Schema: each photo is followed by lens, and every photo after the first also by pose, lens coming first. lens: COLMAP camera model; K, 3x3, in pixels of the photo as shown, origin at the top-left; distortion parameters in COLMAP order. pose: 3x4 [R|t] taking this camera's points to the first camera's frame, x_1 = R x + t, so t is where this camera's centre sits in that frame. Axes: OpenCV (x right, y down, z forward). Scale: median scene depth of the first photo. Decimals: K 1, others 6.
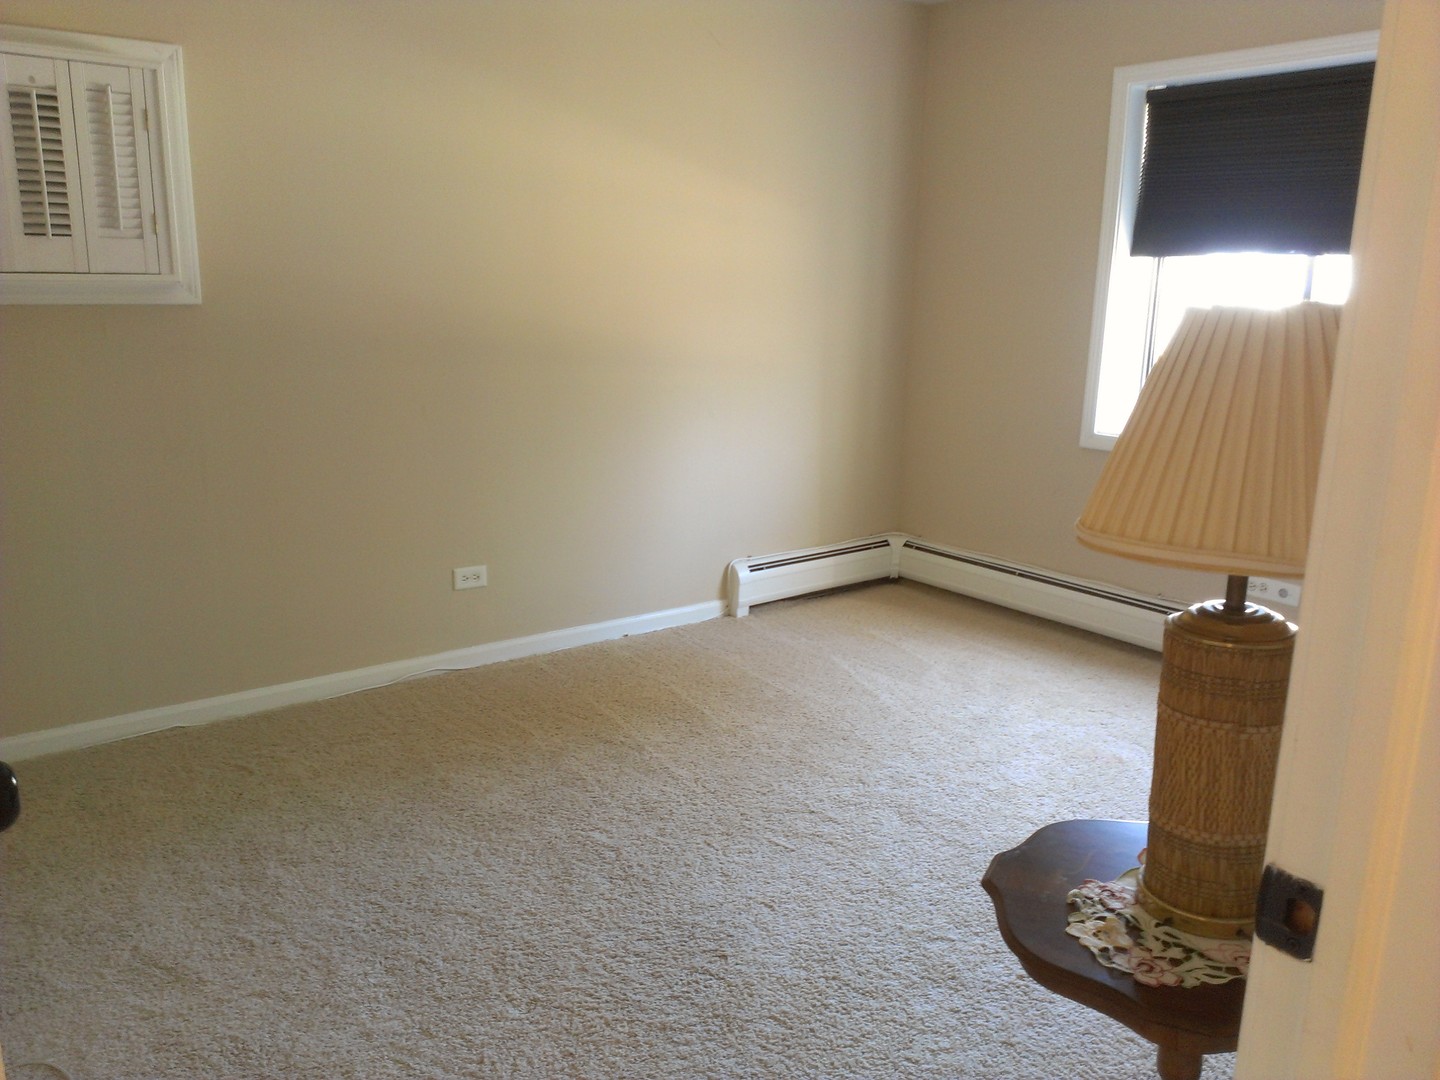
lens RADIAL K [[1169.2, 0, 720.0], [0, 1169.2, 540.0], [0, 0, 1]] dist [0.078011, -0.009812]
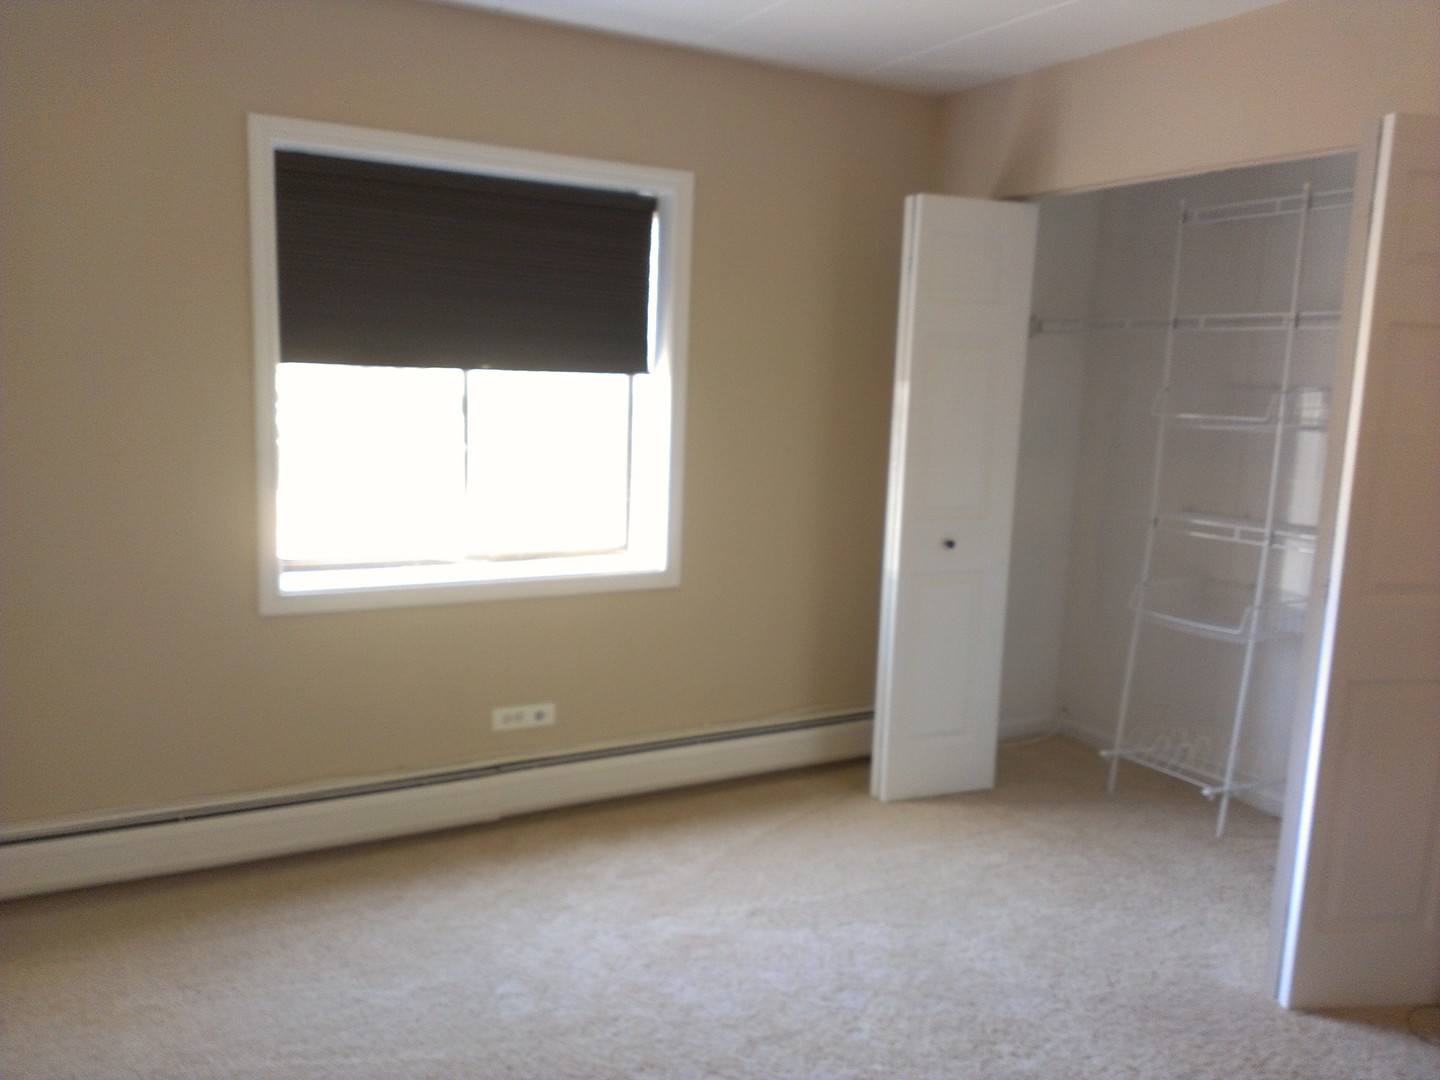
lens RADIAL K [[1169.2, 0, 720.0], [0, 1169.2, 540.0], [0, 0, 1]] dist [0.078011, -0.009812]
pose [[0.188419, -0.160756, 0.968842, -0.363238], [0.209274, 0.970426, 0.120319, -0.160563], [-0.959532, 0.180083, 0.216489, 0.584883]]
